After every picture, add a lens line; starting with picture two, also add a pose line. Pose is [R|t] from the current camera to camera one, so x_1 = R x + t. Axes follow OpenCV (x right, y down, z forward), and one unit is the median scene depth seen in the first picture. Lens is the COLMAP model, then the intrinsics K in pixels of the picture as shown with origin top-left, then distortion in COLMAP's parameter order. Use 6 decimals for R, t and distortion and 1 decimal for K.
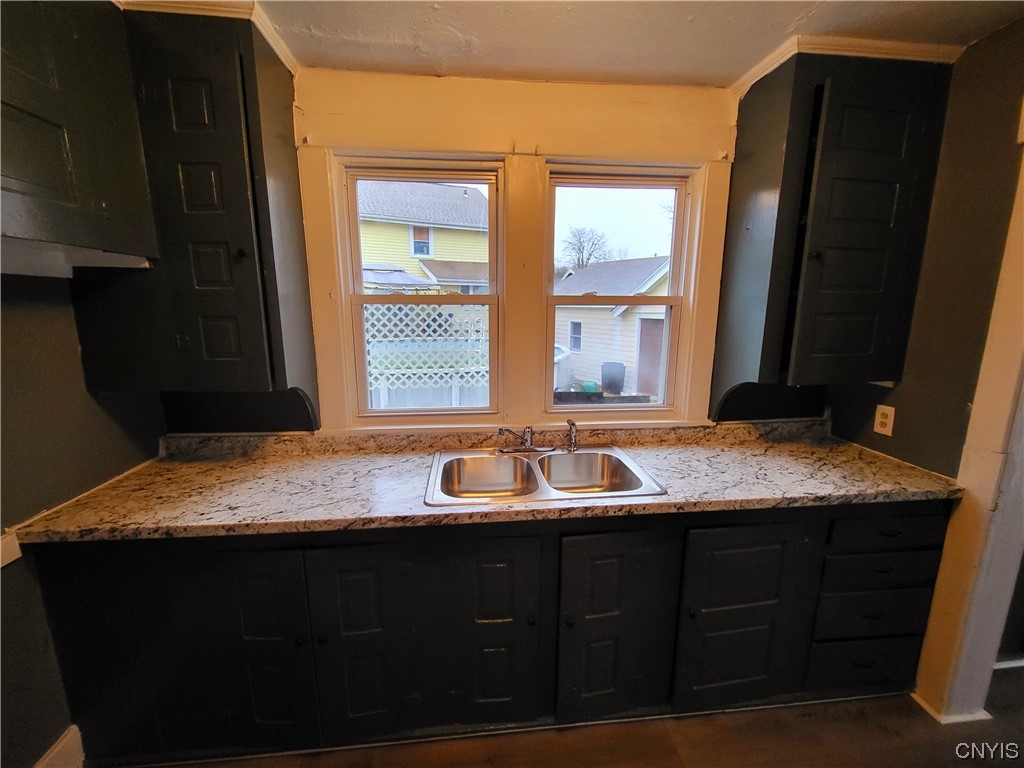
lens RADIAL K [[418.4, 0, 510.7], [0, 418.4, 383.1], [0, 0, 1]] dist [0.001664, -0.002738]
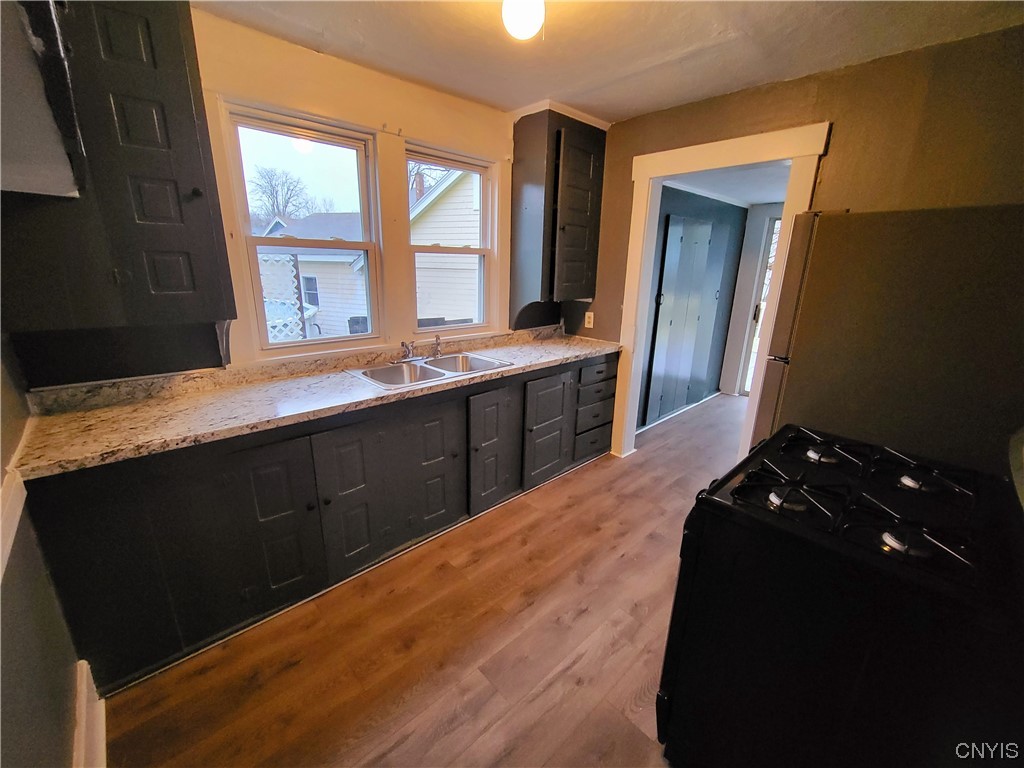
lens RADIAL K [[418.4, 0, 510.7], [0, 418.4, 383.1], [0, 0, 1]] dist [0.001664, -0.002738]
pose [[0.795124, -0.153529, 0.586692, -0.583819], [0.095320, 0.987038, 0.129109, 0.100654], [-0.598909, -0.046734, 0.799452, -0.332898]]
